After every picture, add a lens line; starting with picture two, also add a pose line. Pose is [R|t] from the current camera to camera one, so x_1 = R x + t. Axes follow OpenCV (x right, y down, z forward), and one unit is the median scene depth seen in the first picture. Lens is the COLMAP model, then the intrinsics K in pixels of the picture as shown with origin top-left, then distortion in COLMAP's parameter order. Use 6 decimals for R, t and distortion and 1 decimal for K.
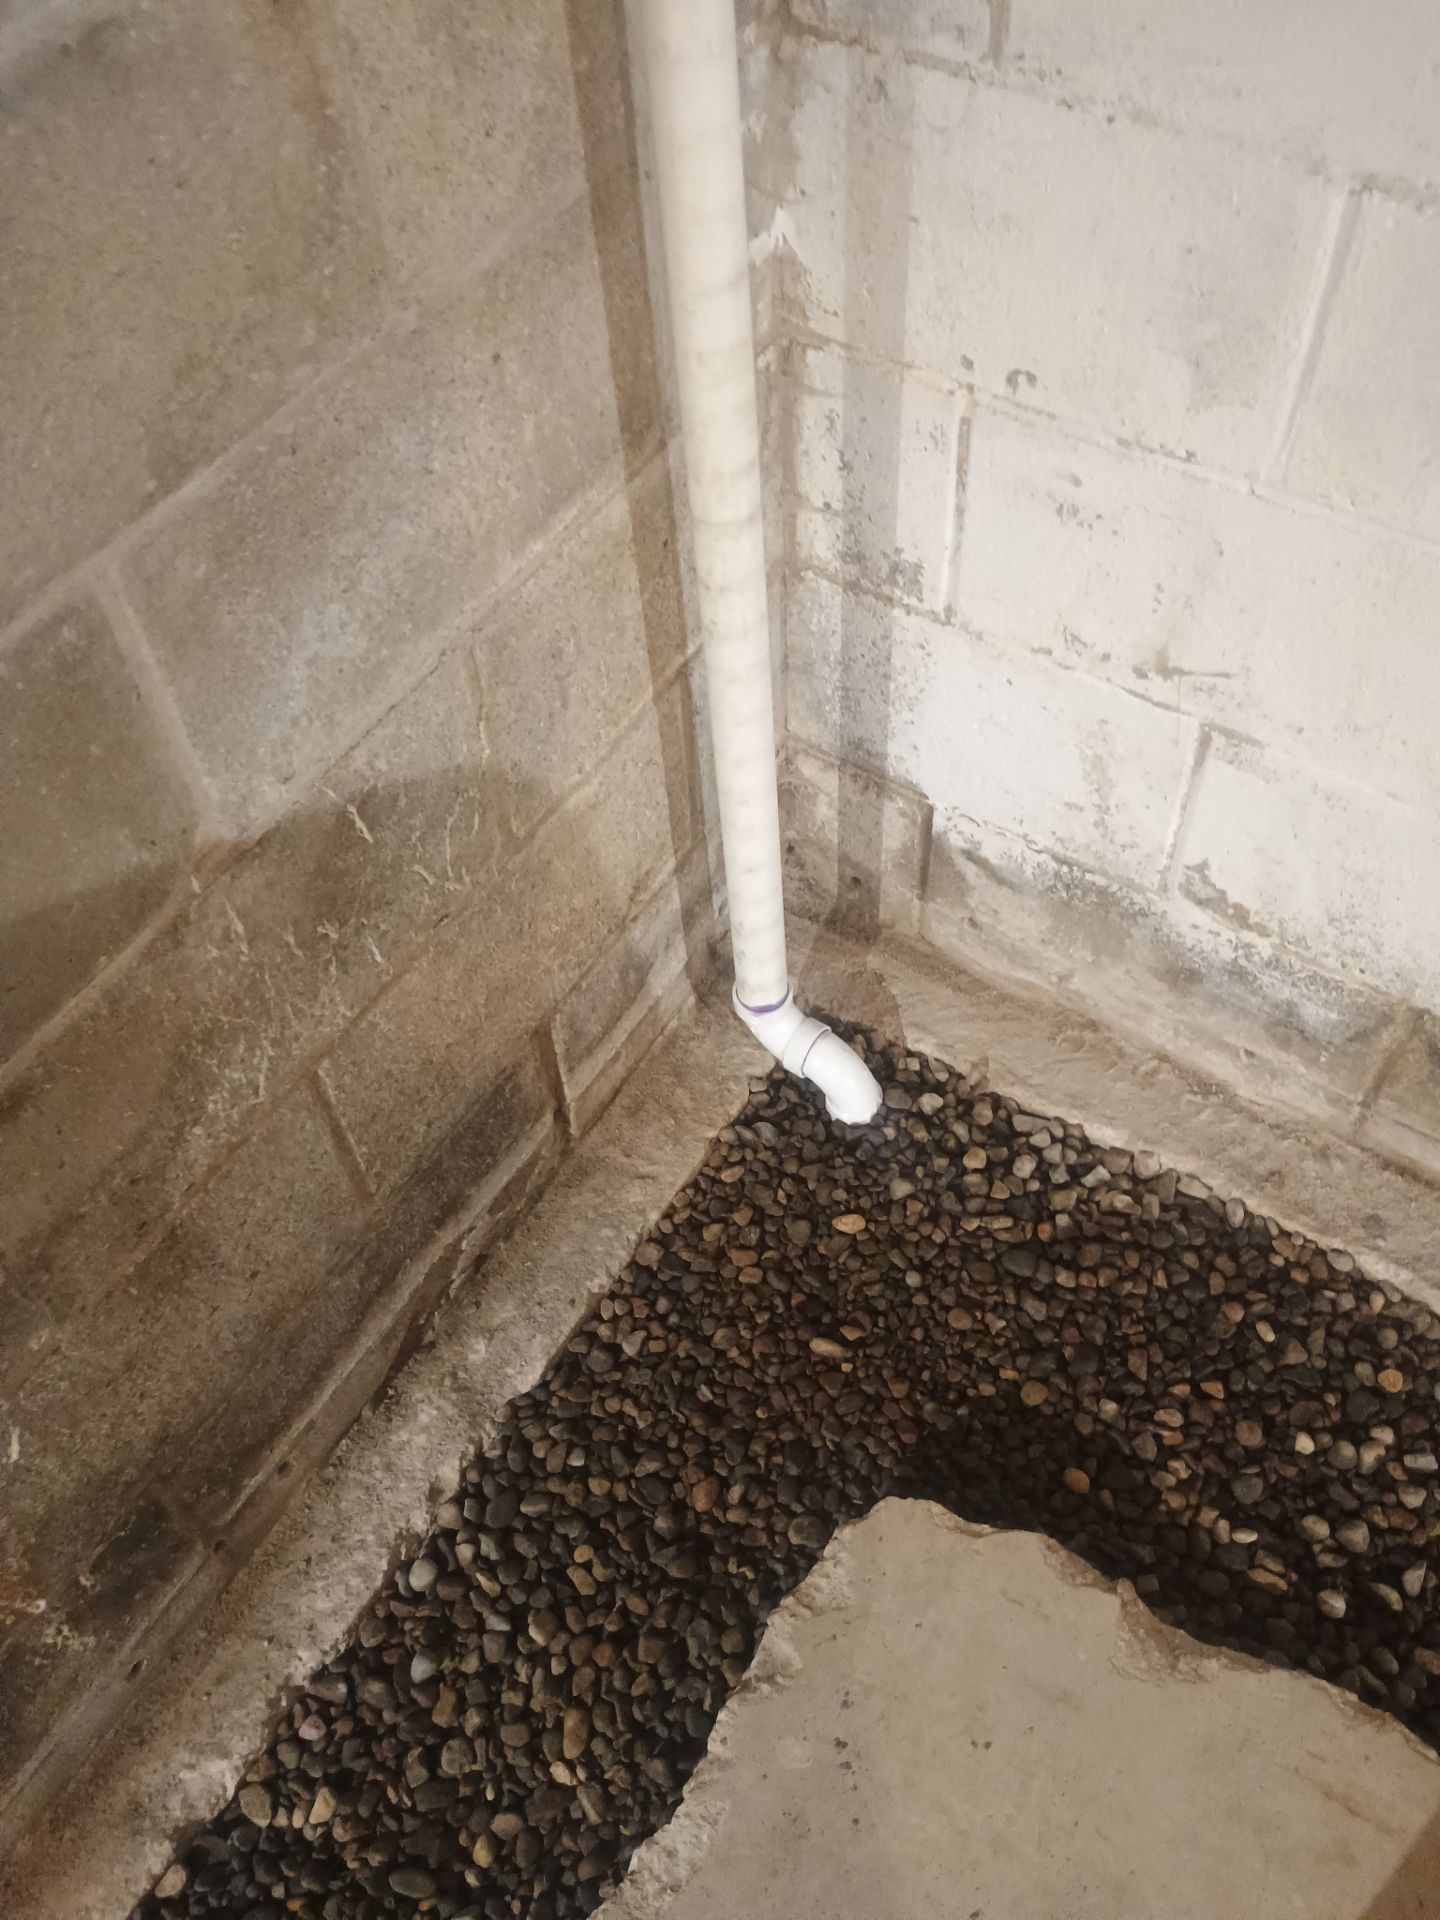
lens RADIAL K [[1698.2, 0, 722.3], [0, 1698.2, 976.7], [0, 0, 1]] dist [0.060757, -0.071709]
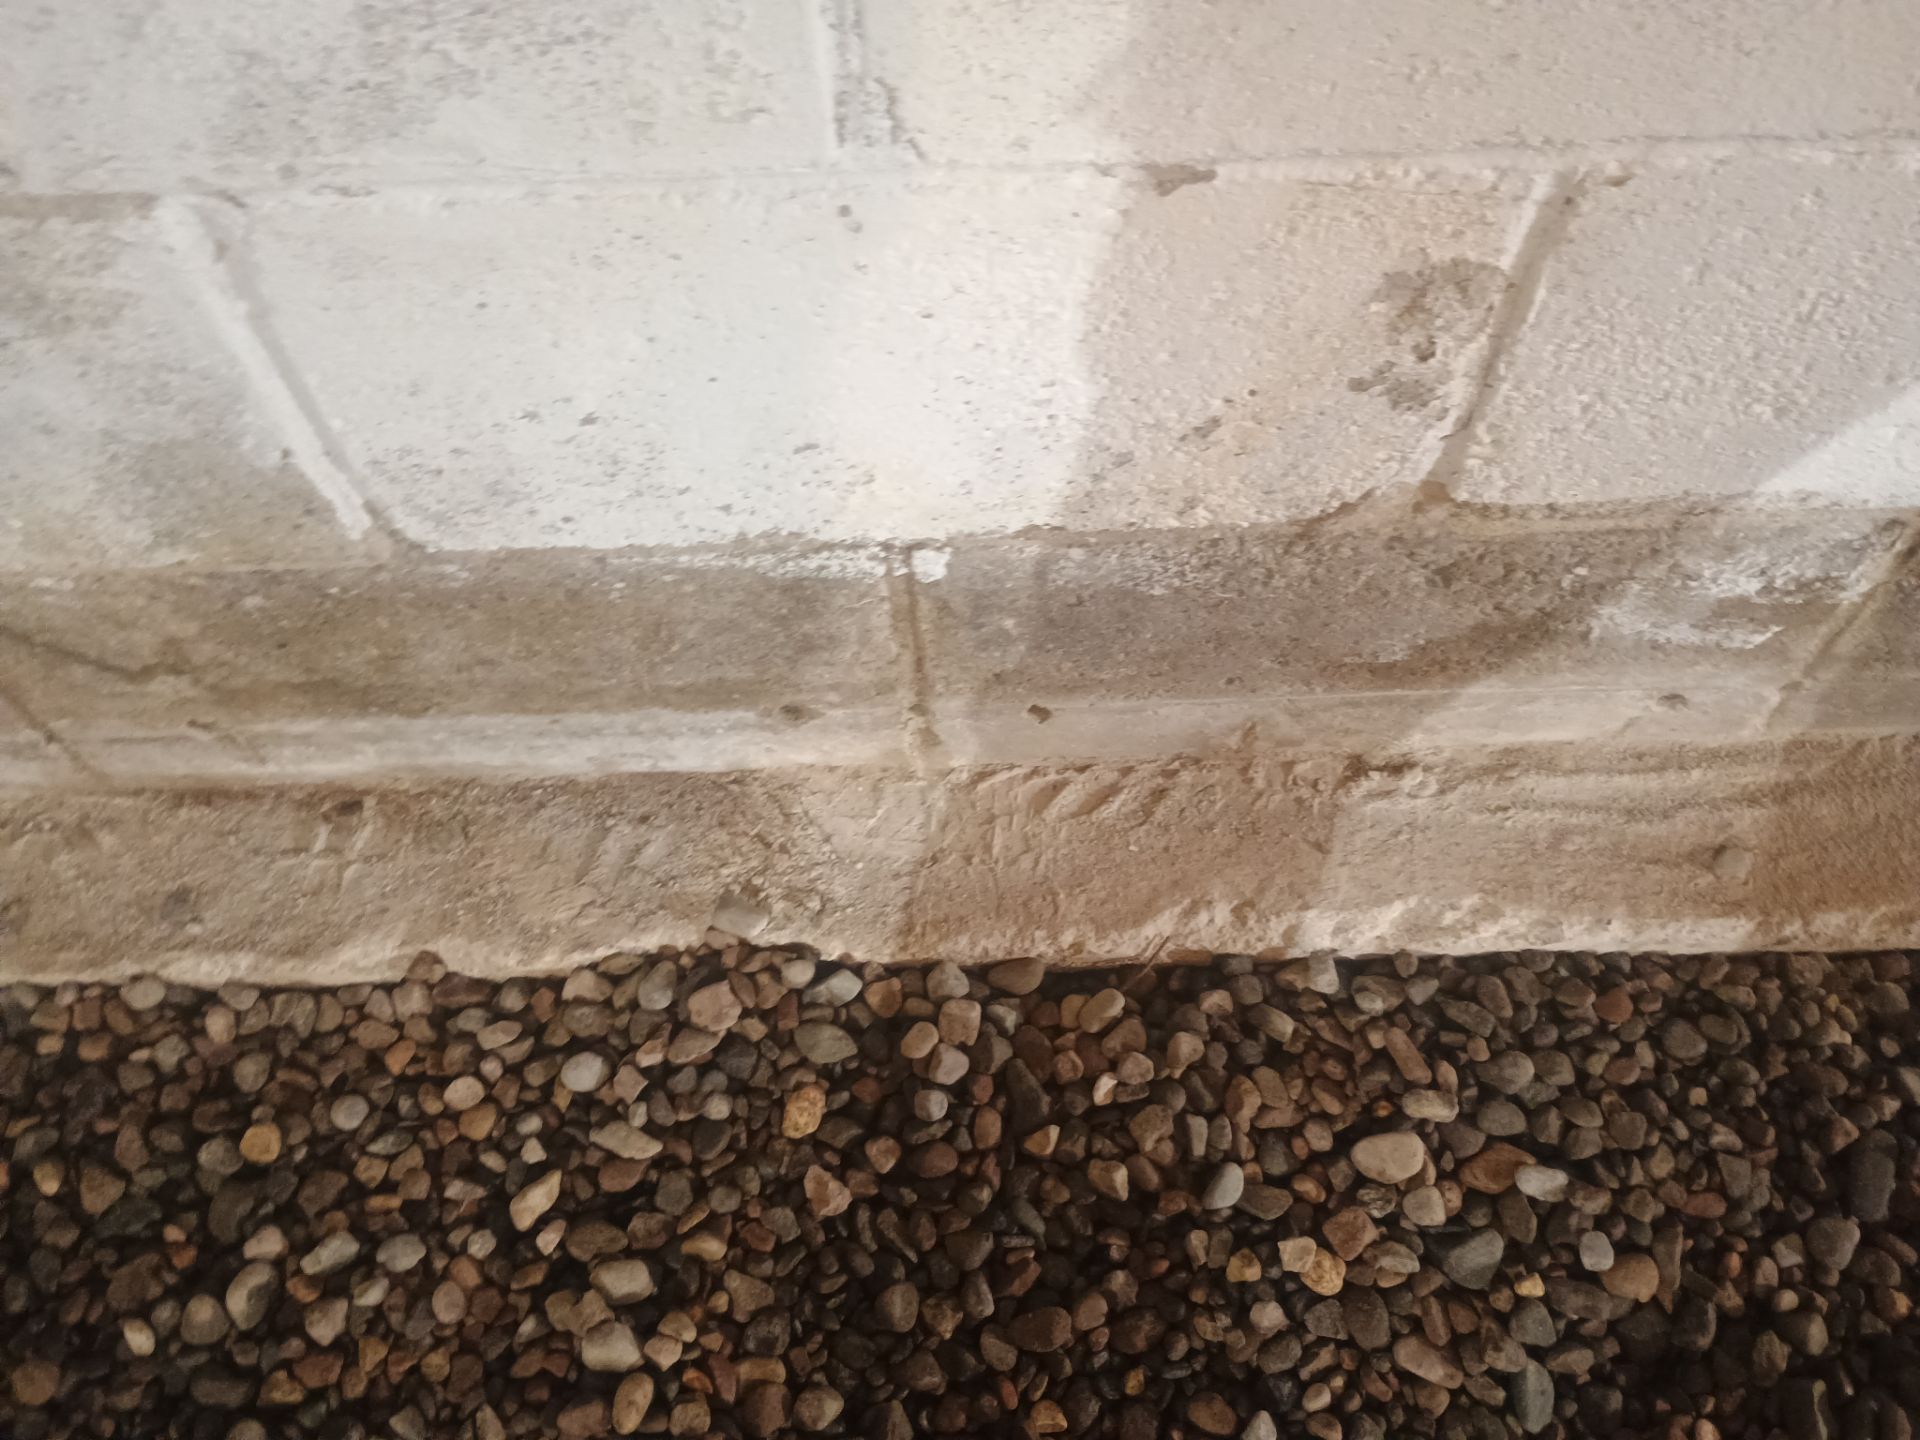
lens RADIAL K [[1698.2, 0, 966.5], [0, 1698.2, 708.6], [0, 0, 1]] dist [0.060757, -0.071709]
pose [[0.829547, -0.488408, 0.270758, 0.488376], [0.454857, 0.872229, 0.179783, 0.103435], [-0.323971, -0.025982, 0.945710, 0.345126]]
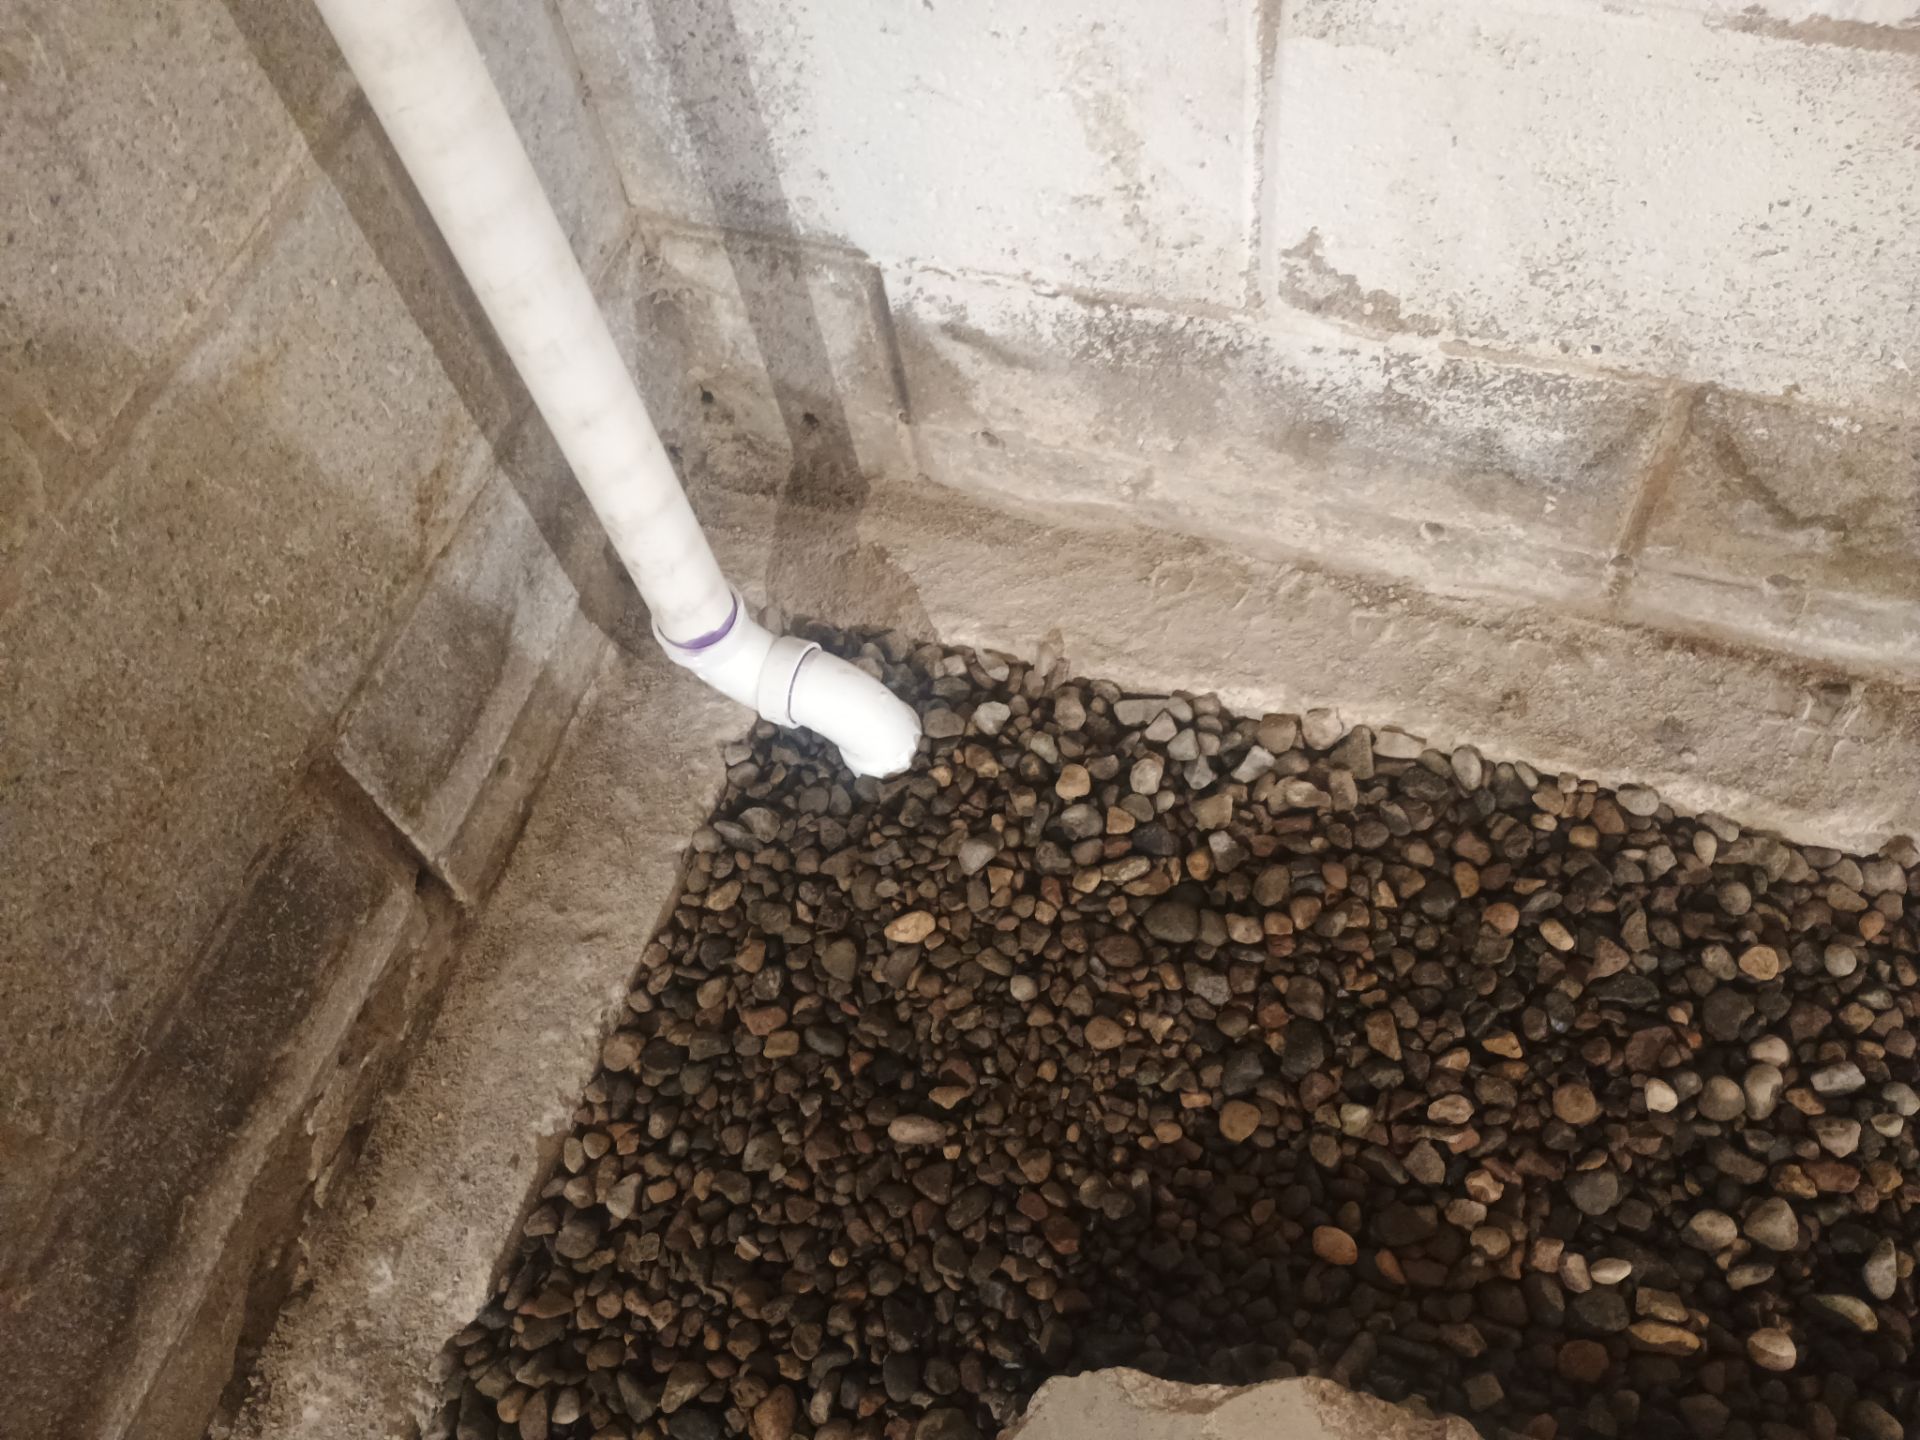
lens RADIAL K [[1698.2, 0, 962.0], [0, 1698.2, 720.8], [0, 0, 1]] dist [0.060757, -0.071709]
pose [[0.967712, -0.245684, 0.056337, 0.079939], [0.240380, 0.966772, 0.087002, 0.016472], [-0.075840, -0.070650, 0.994614, 0.367966]]
